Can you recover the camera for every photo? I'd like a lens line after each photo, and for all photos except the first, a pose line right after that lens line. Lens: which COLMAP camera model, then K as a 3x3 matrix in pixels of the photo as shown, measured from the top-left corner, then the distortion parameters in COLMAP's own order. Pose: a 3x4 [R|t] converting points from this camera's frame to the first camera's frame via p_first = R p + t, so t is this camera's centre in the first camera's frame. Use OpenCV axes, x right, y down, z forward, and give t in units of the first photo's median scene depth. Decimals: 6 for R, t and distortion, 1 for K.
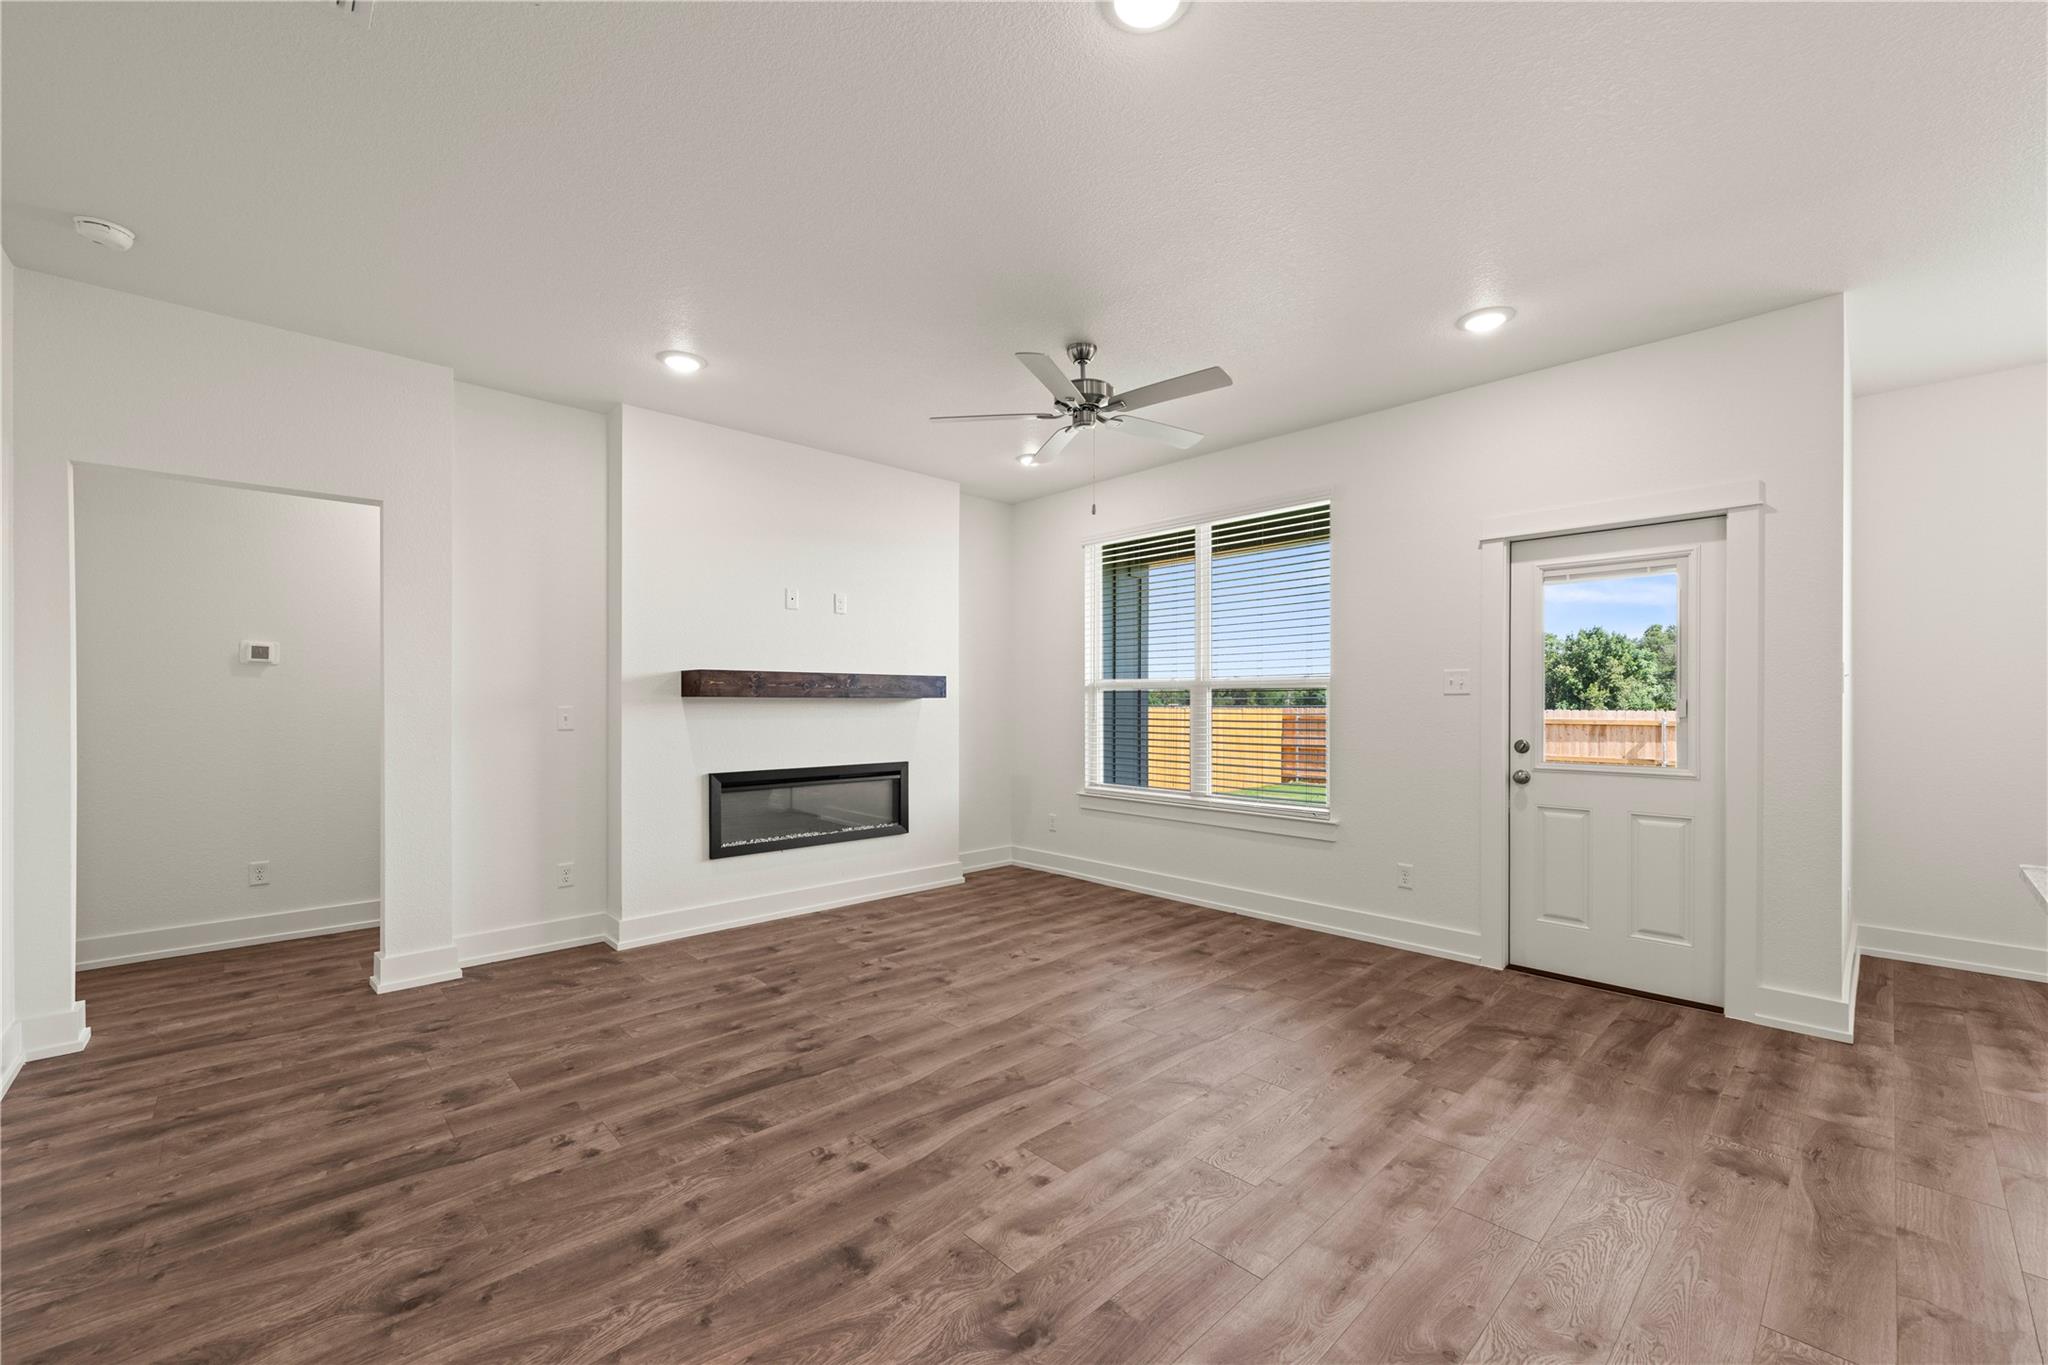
lens RADIAL K [[820.2, 0, 1034.6], [0, 820.2, 707.2], [0, 0, 1]] dist [0.000014, -0.000450]
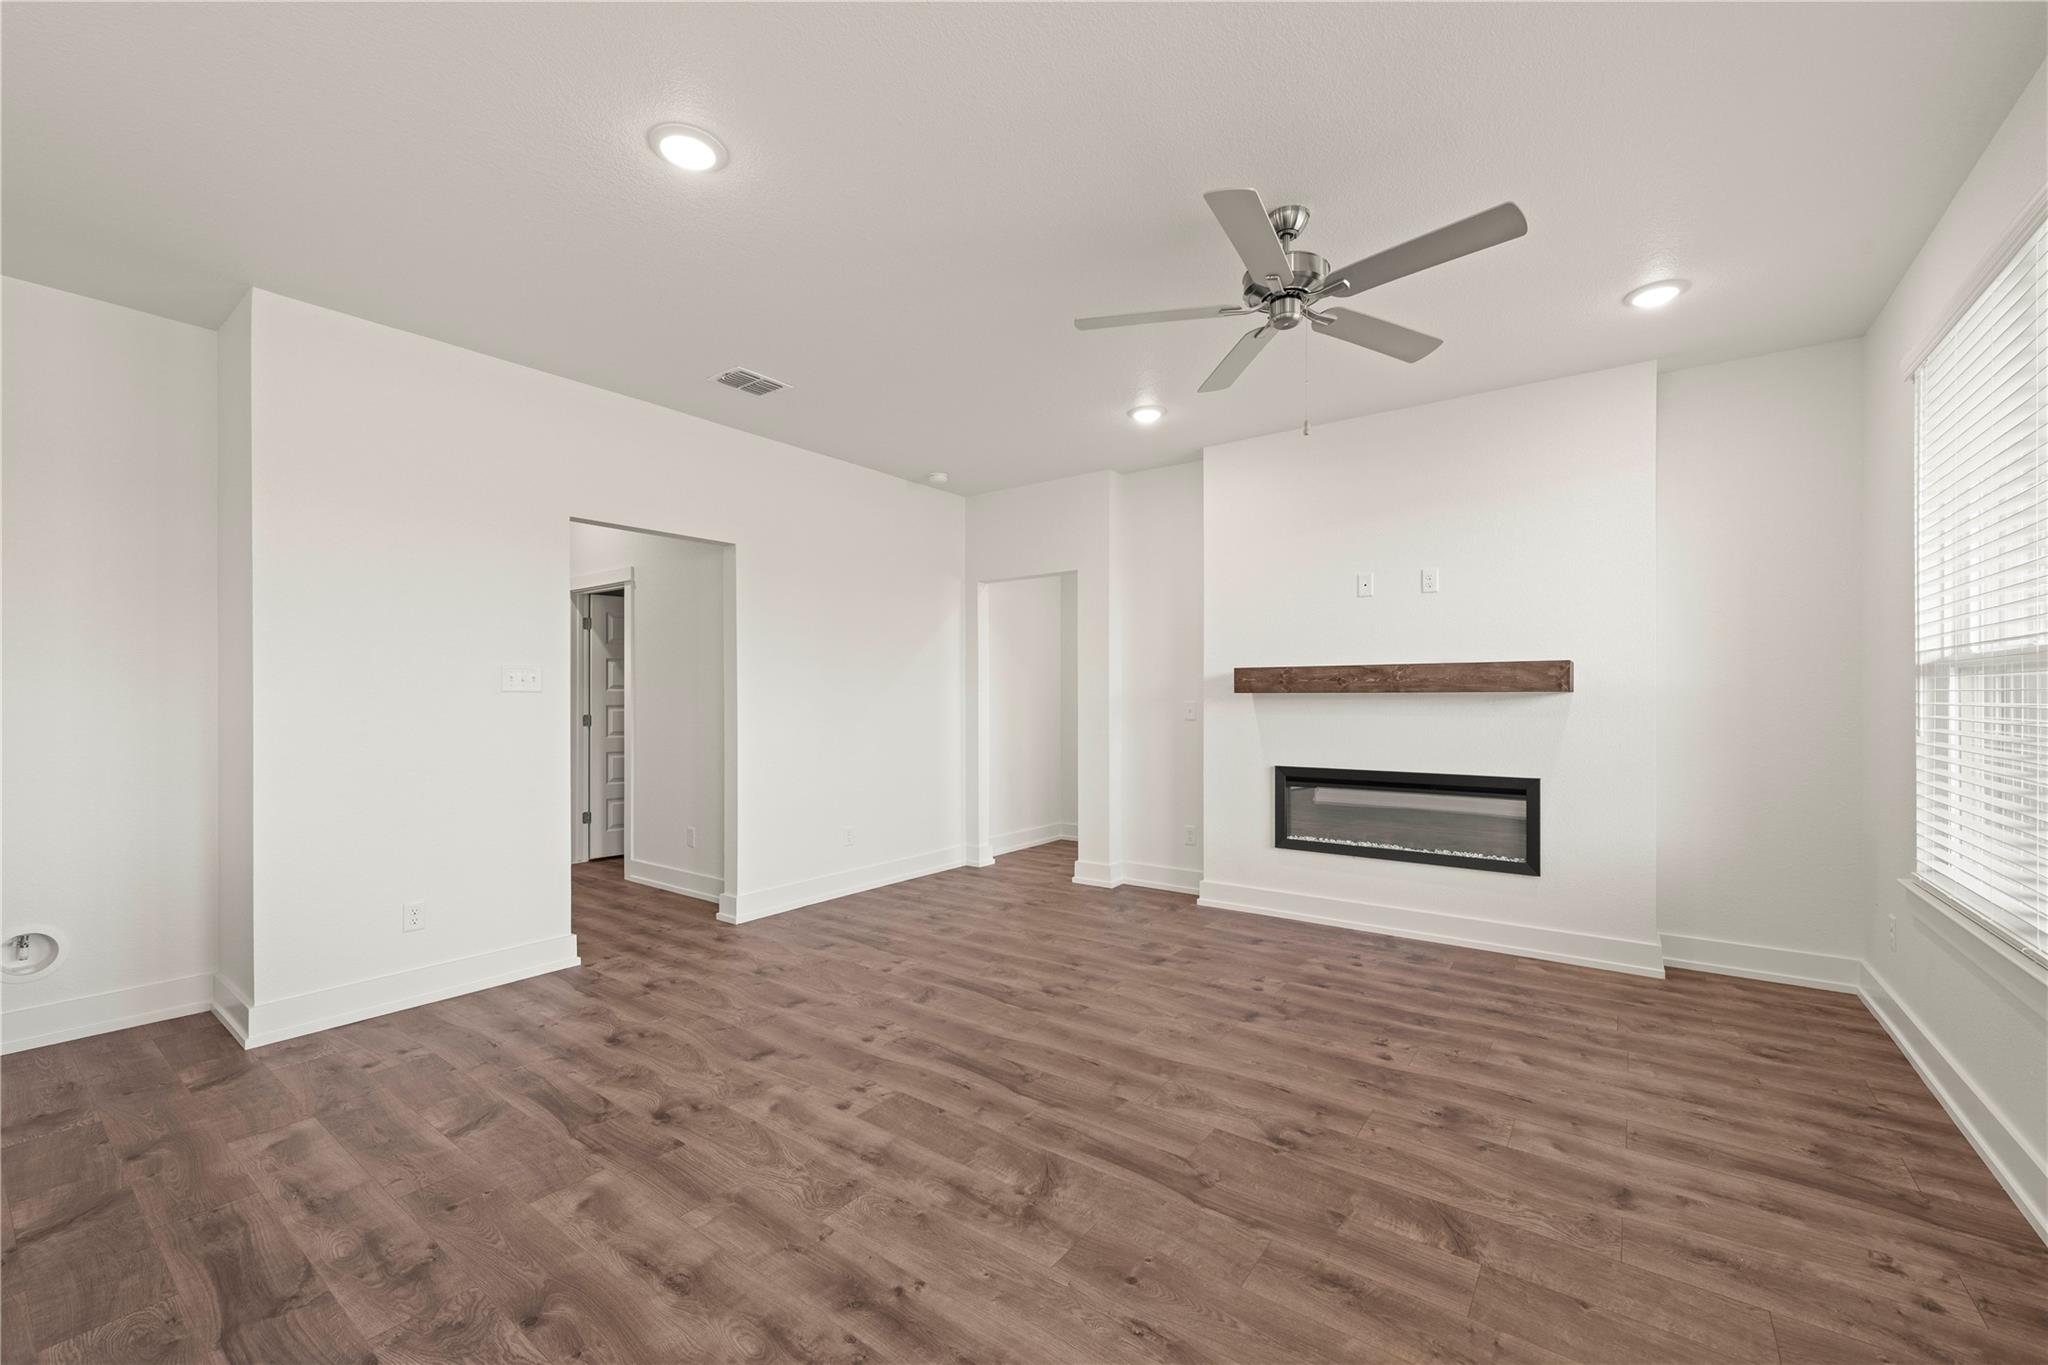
lens RADIAL K [[819.6, 0, 1033.5], [0, 819.6, 690.6], [0, 0, 1]] dist [0.001254, -0.000084]
pose [[0.173669, -0.008243, -0.984770, 0.770968], [-0.005138, 0.999944, -0.009276, -0.004901], [0.984791, 0.006671, 0.173617, 0.672158]]
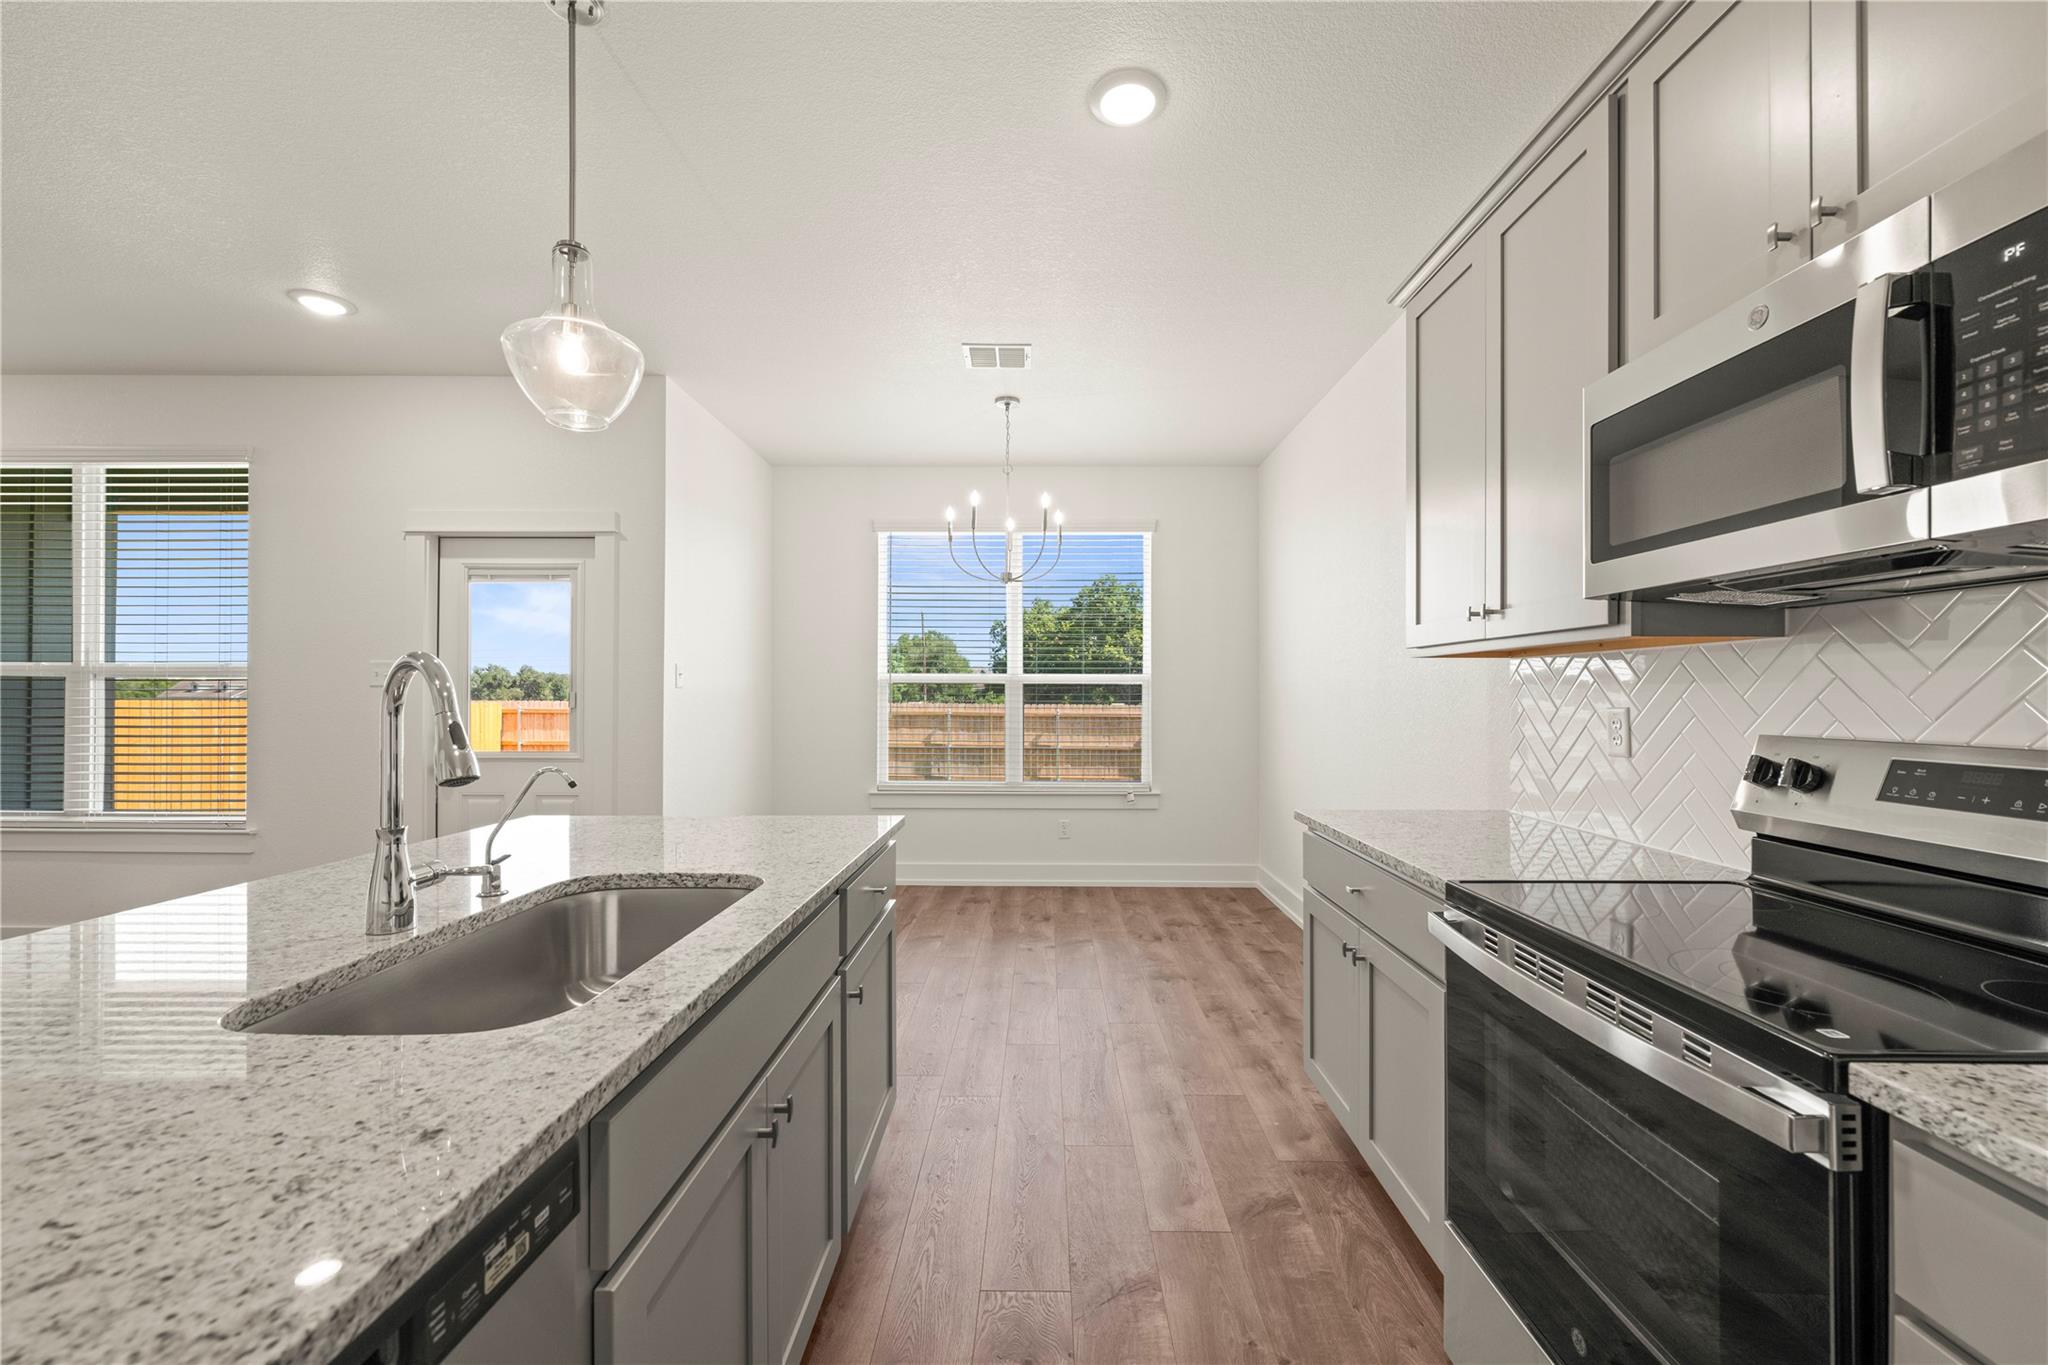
lens RADIAL K [[812.2, 0, 1034.2], [0, 812.2, 693.0], [0, 0, 1]] dist [-0.000689, 0.000078]
pose [[0.699661, 0.004547, 0.714460, 0.432509], [0.001737, 0.999966, -0.008065, 0.001843], [-0.714473, 0.006884, 0.699629, -0.267110]]
